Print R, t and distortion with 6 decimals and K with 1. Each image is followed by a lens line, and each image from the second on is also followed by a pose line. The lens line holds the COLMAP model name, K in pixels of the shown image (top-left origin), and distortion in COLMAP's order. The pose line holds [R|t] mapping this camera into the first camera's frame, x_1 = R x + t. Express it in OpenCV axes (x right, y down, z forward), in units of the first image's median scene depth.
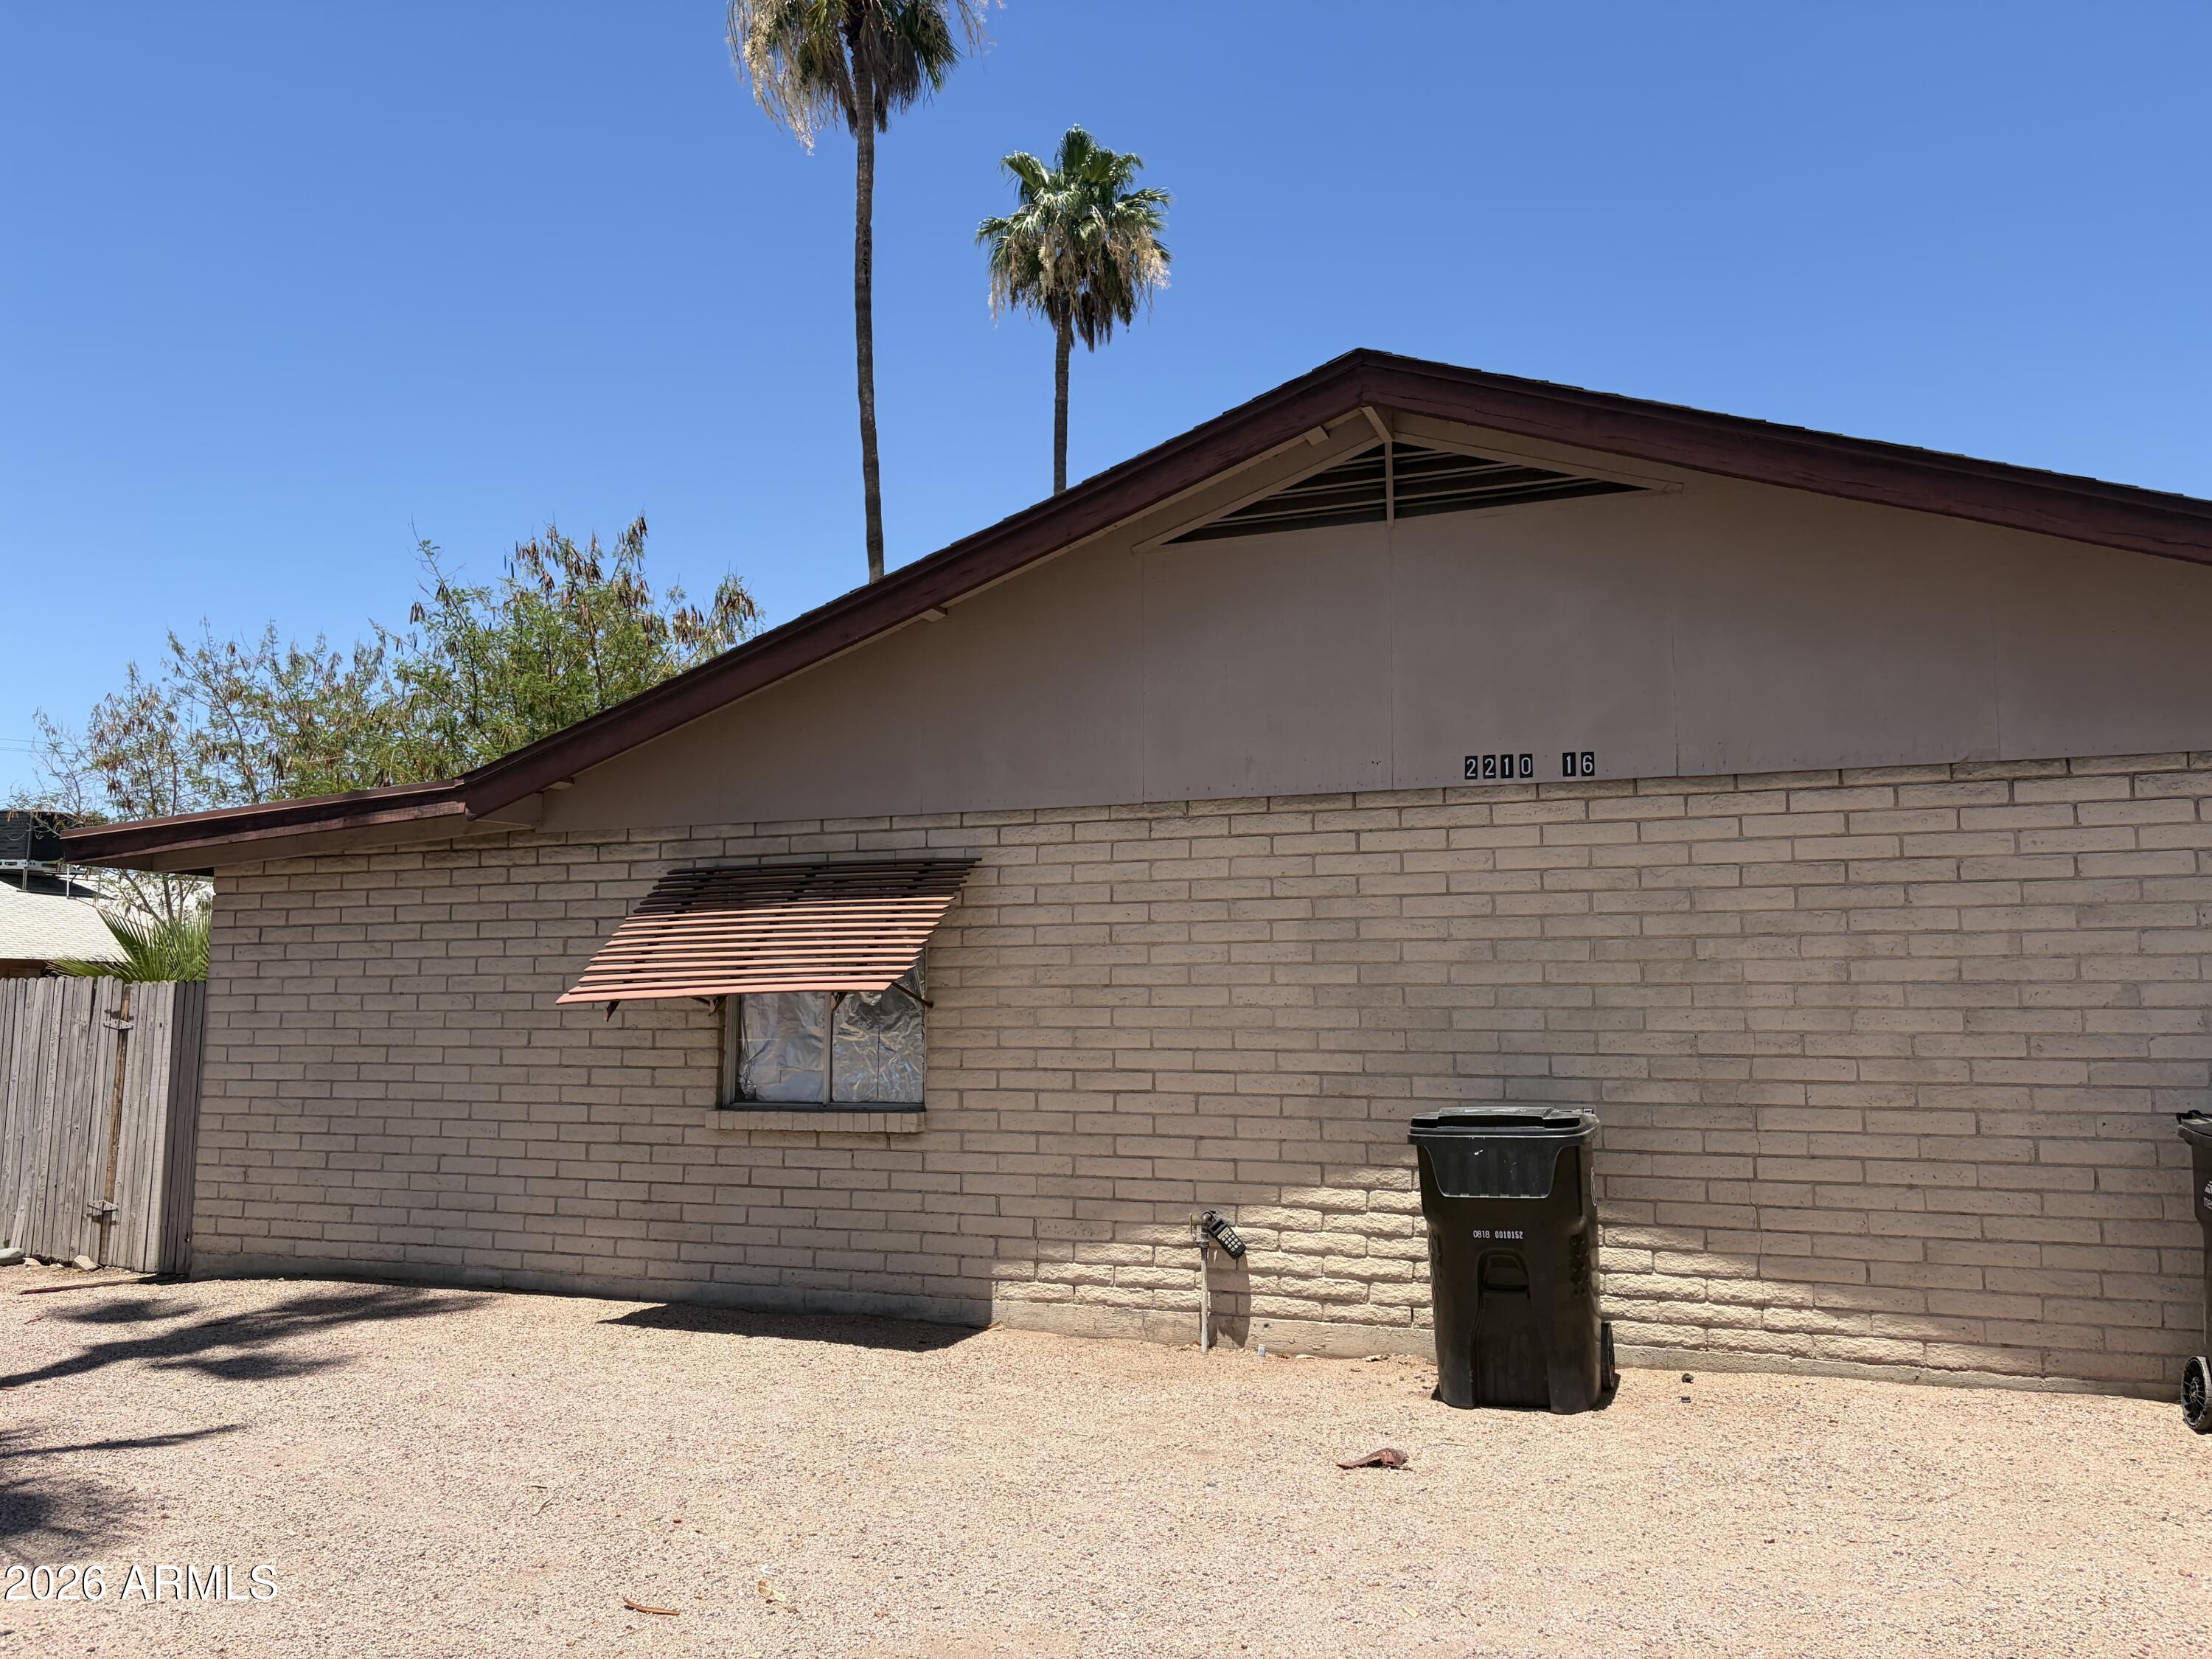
lens RADIAL K [[1580.7, 0, 1105.8], [0, 1580.7, 854.9], [0, 0, 1]] dist [0.005267, 0.002268]
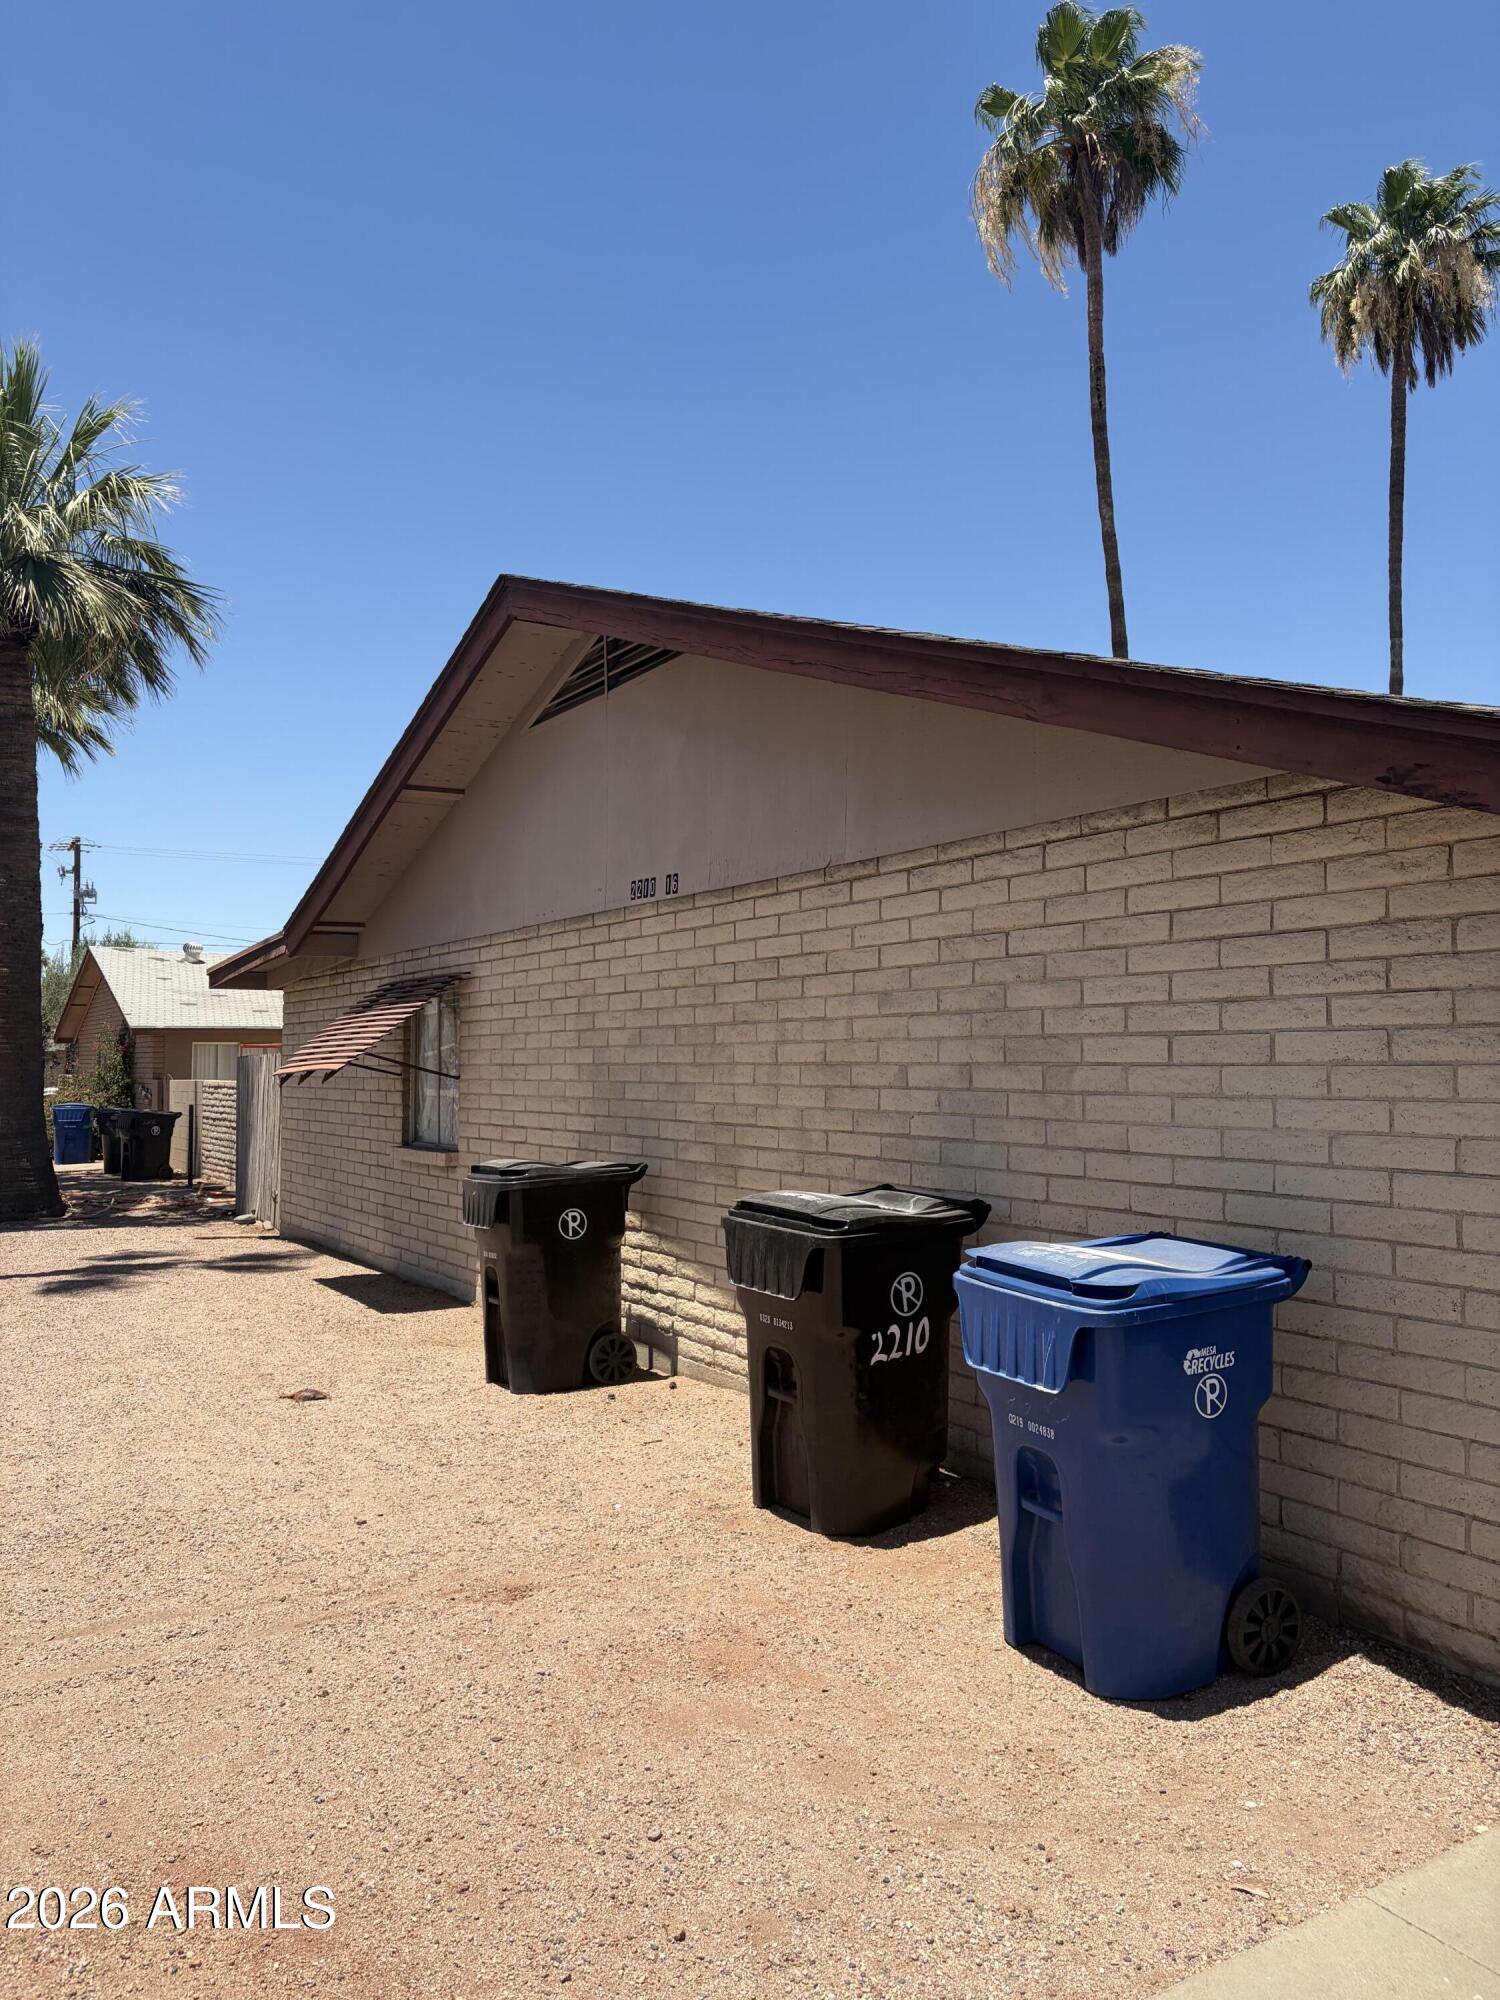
lens RADIAL K [[1501.6, 0, 749.8], [0, 1501.6, 989.2], [0, 0, 1]] dist [0.075602, -0.084675]
pose [[0.783496, -0.025272, -0.620882, 1.105663], [0.046395, 0.998763, 0.017893, 0.006006], [0.619662, -0.042825, 0.783700, 0.127961]]
